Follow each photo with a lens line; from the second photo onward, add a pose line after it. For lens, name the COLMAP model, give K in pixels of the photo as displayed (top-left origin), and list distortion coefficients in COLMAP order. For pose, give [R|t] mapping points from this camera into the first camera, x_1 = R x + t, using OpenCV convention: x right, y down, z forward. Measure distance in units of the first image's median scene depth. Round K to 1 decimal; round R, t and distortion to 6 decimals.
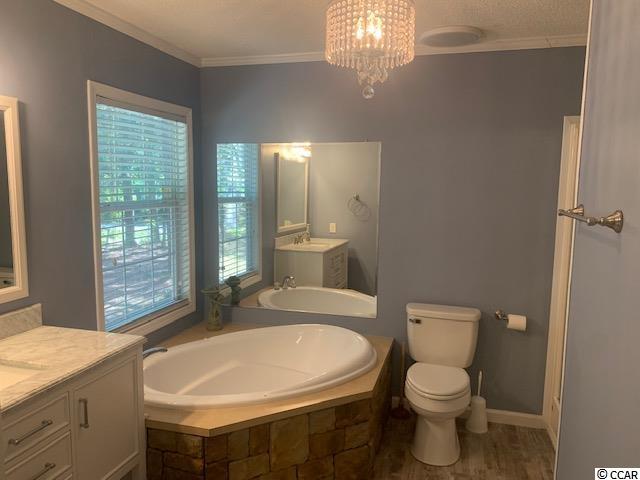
lens RADIAL K [[489.1, 0, 312.4], [0, 489.1, 243.1], [0, 0, 1]] dist [0.038310, -0.060043]
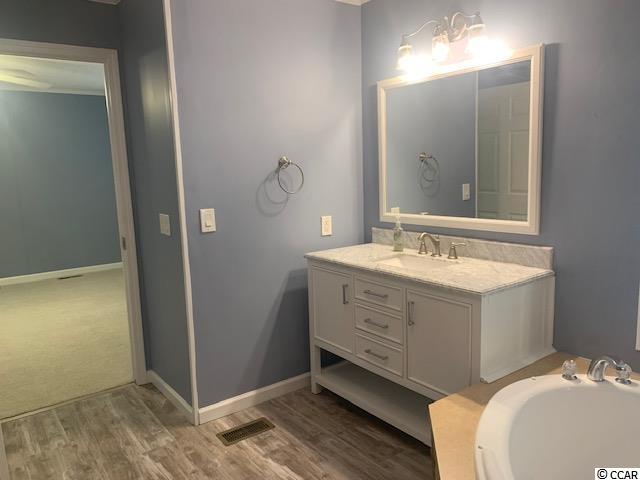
lens RADIAL K [[510.9, 0, 320.0], [0, 510.9, 240.0], [0, 0, 1]] dist [0.104084, -0.107123]
pose [[-0.619316, 0.125599, -0.775030, 0.552137], [-0.065420, 0.975434, 0.210352, -0.082189], [0.782411, 0.180977, -0.595886, 1.265533]]
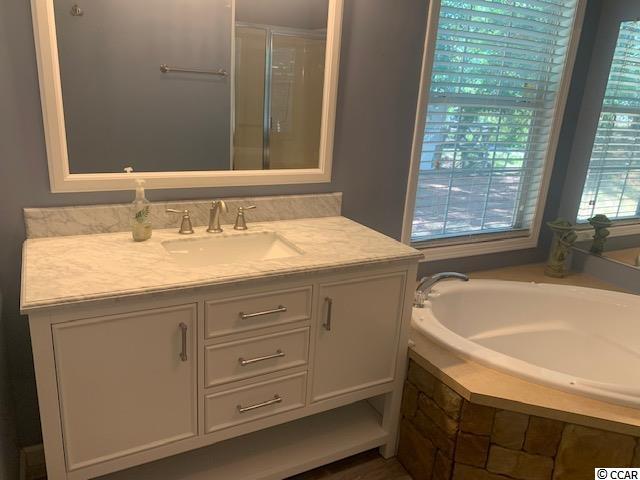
lens RADIAL K [[489.1, 0, 312.4], [0, 489.1, 243.1], [0, 0, 1]] dist [0.038310, -0.060043]
pose [[0.695973, 0.237312, -0.677721, 0.073634], [-0.137813, 0.970409, 0.198276, 0.037825], [0.704719, -0.044596, 0.708083, 0.285278]]
